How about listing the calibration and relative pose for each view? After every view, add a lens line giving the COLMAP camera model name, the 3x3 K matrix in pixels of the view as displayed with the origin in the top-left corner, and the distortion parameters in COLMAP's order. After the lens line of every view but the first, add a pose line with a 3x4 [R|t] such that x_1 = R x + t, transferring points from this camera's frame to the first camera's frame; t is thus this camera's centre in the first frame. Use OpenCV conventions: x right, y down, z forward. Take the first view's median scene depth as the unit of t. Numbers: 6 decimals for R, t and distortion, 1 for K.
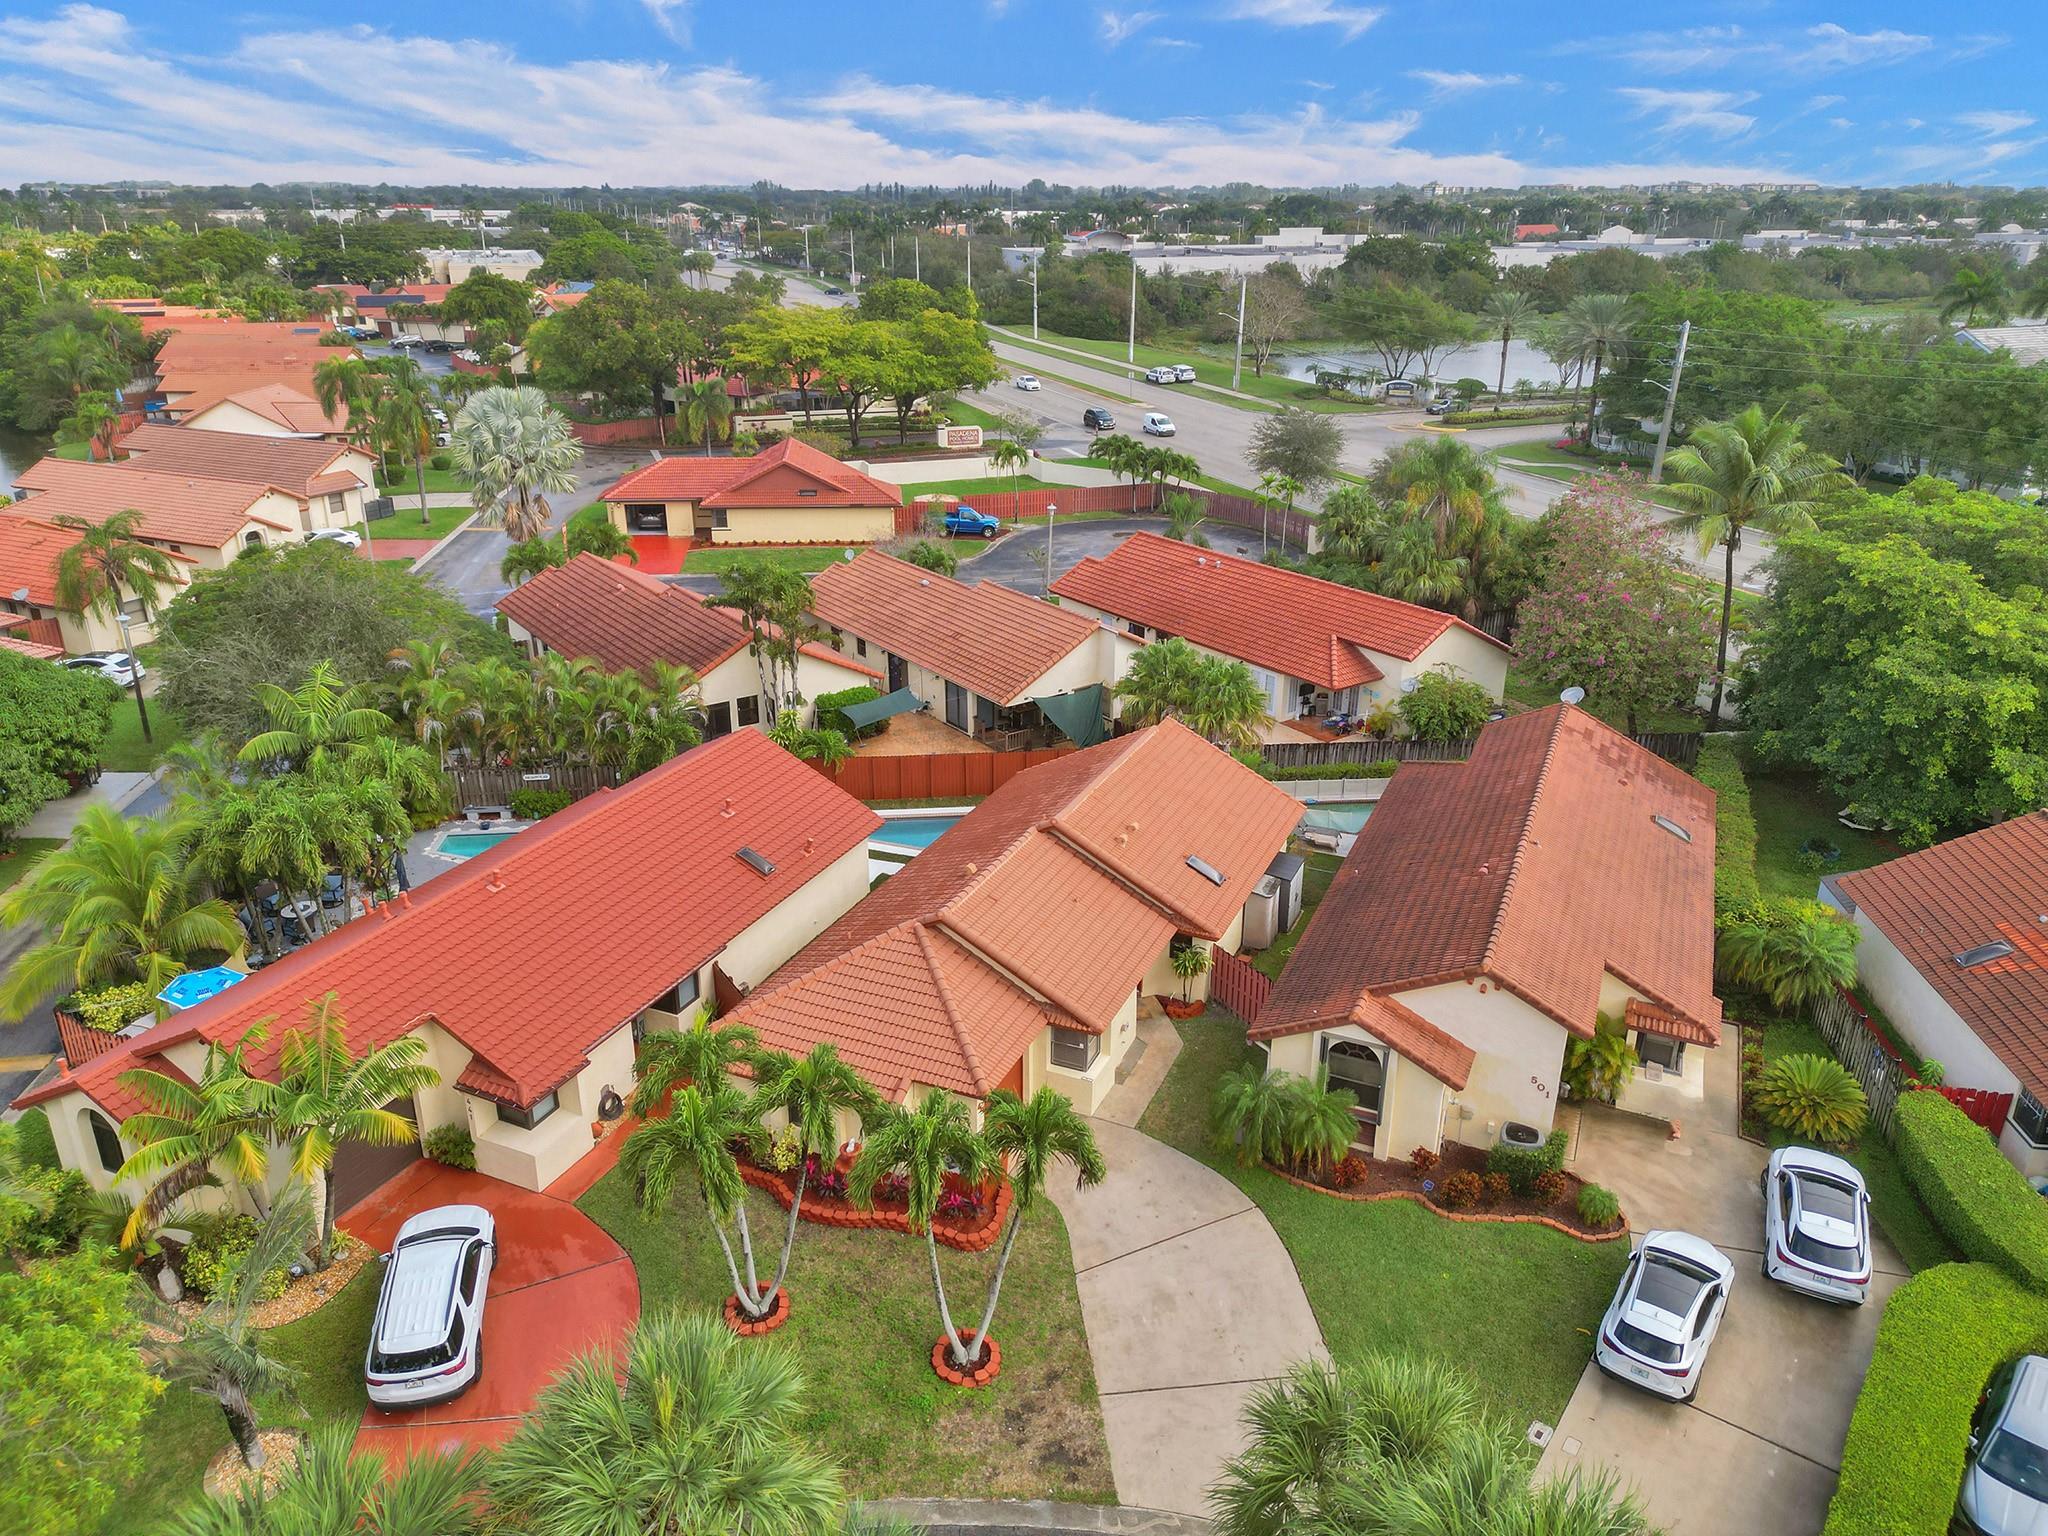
lens RADIAL K [[1427.3, 0, 1024.0], [0, 1427.3, 768.0], [0, 0, 1]] dist [0.064180, -0.055131]
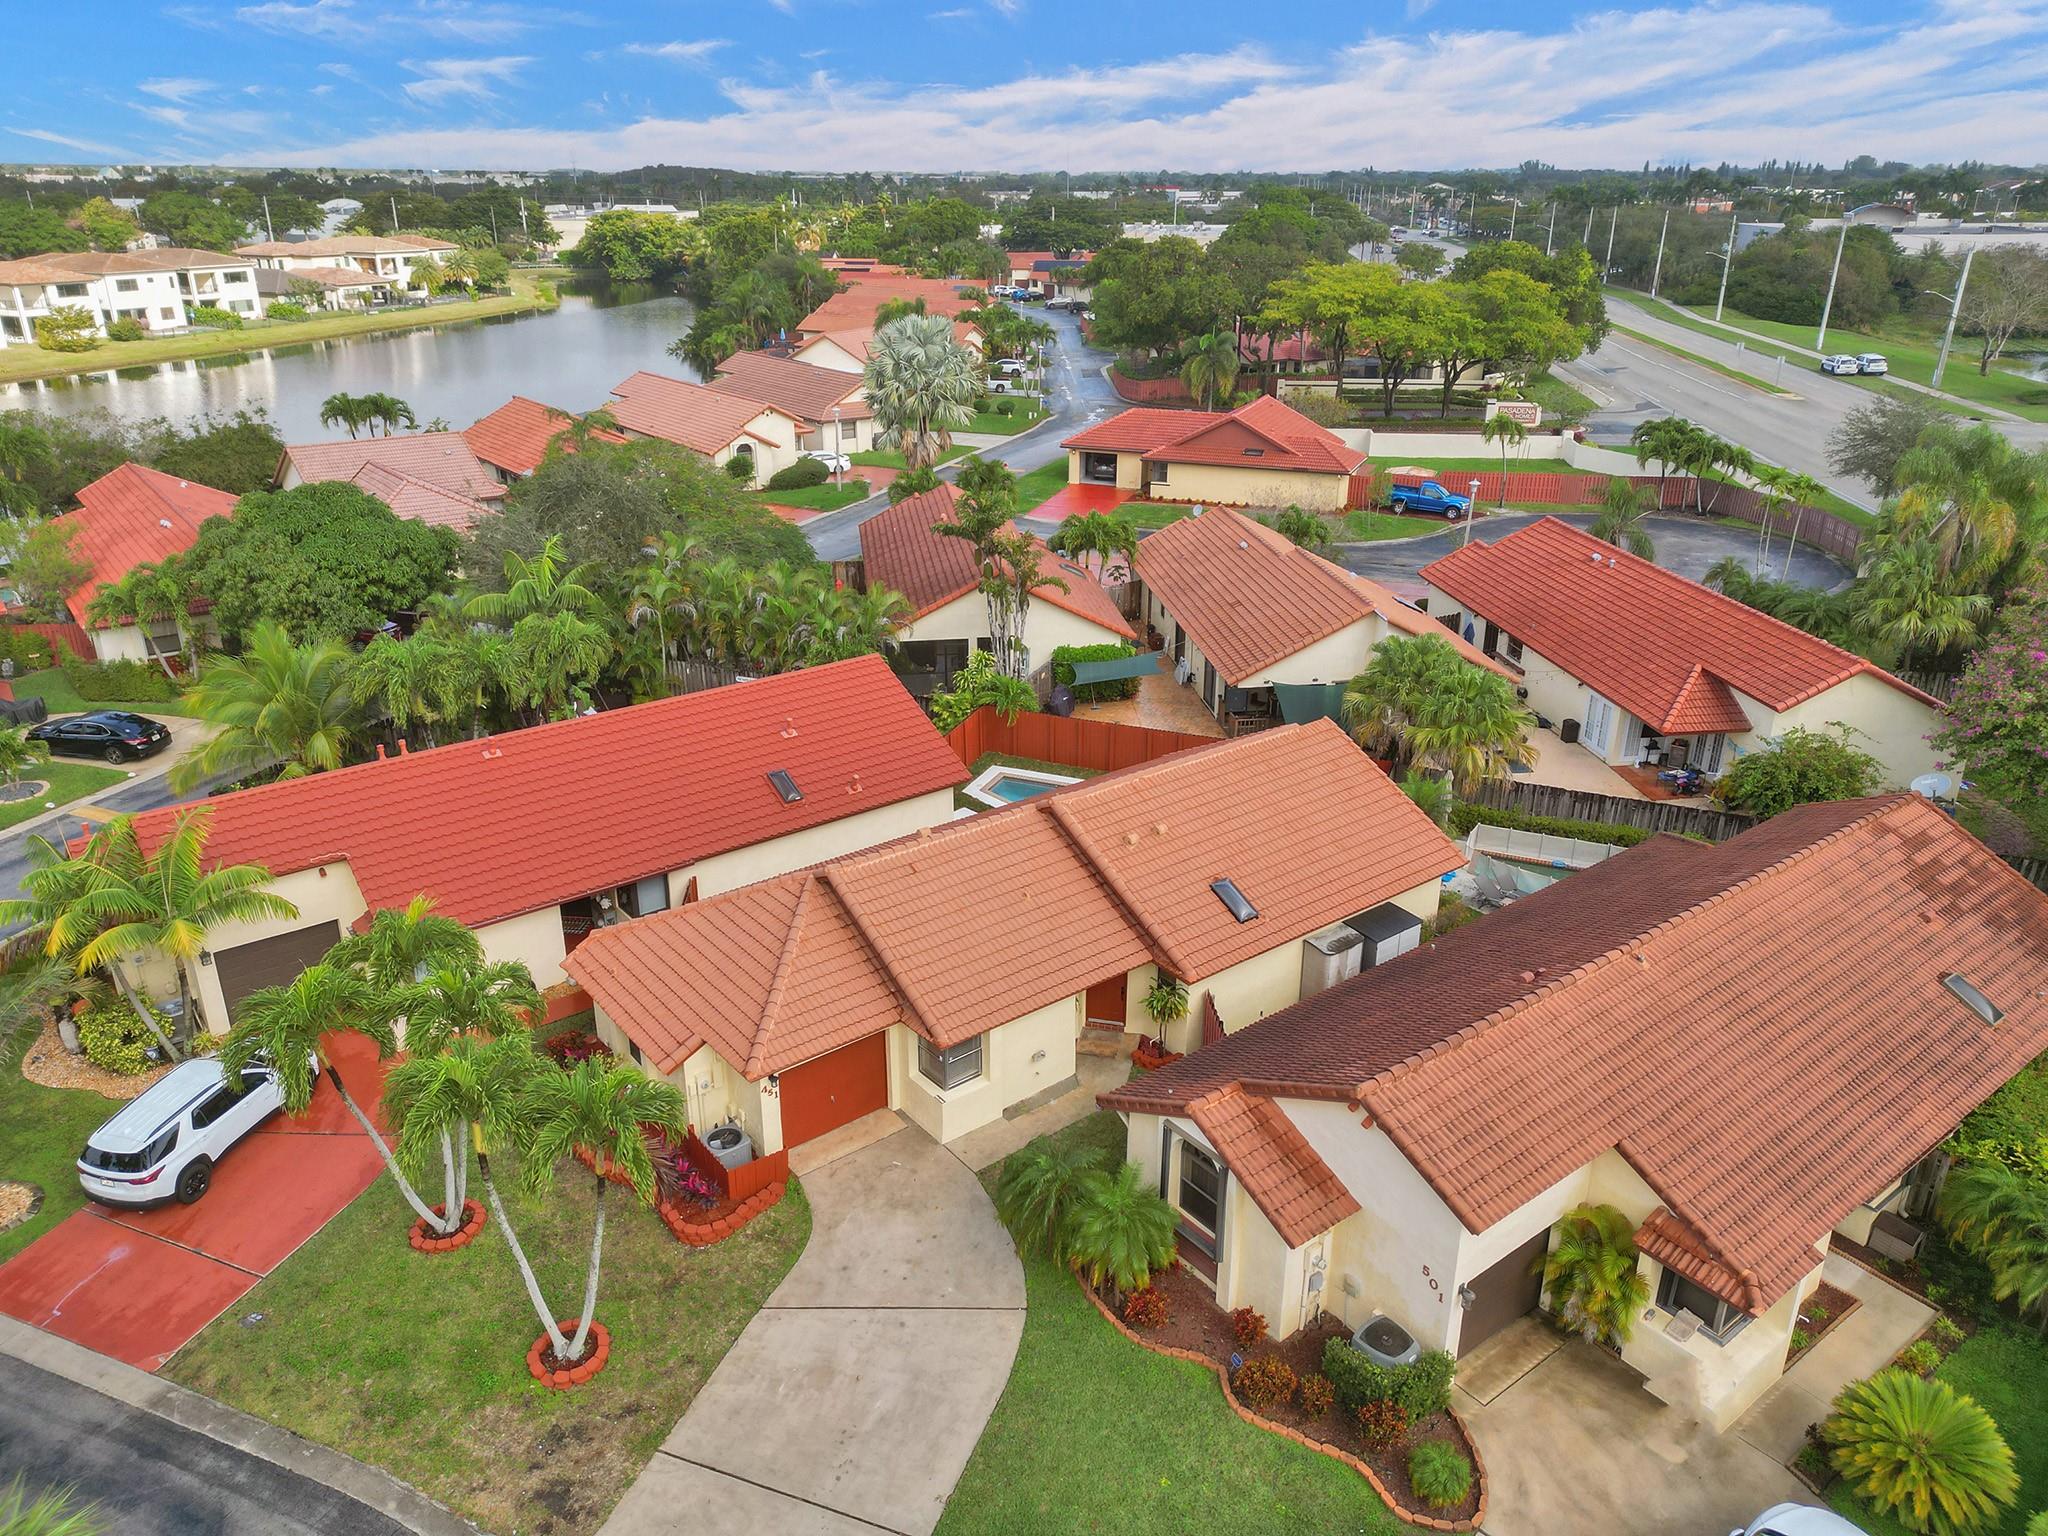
lens RADIAL K [[1430.2, 0, 1024.0], [0, 1430.2, 768.0], [0, 0, 1]] dist [0.084063, -0.088338]
pose [[0.882629, 0.178076, -0.435034, 0.248384], [-0.175071, 0.983416, 0.047353, -0.012816], [0.436252, 0.034367, 0.899168, 0.152745]]
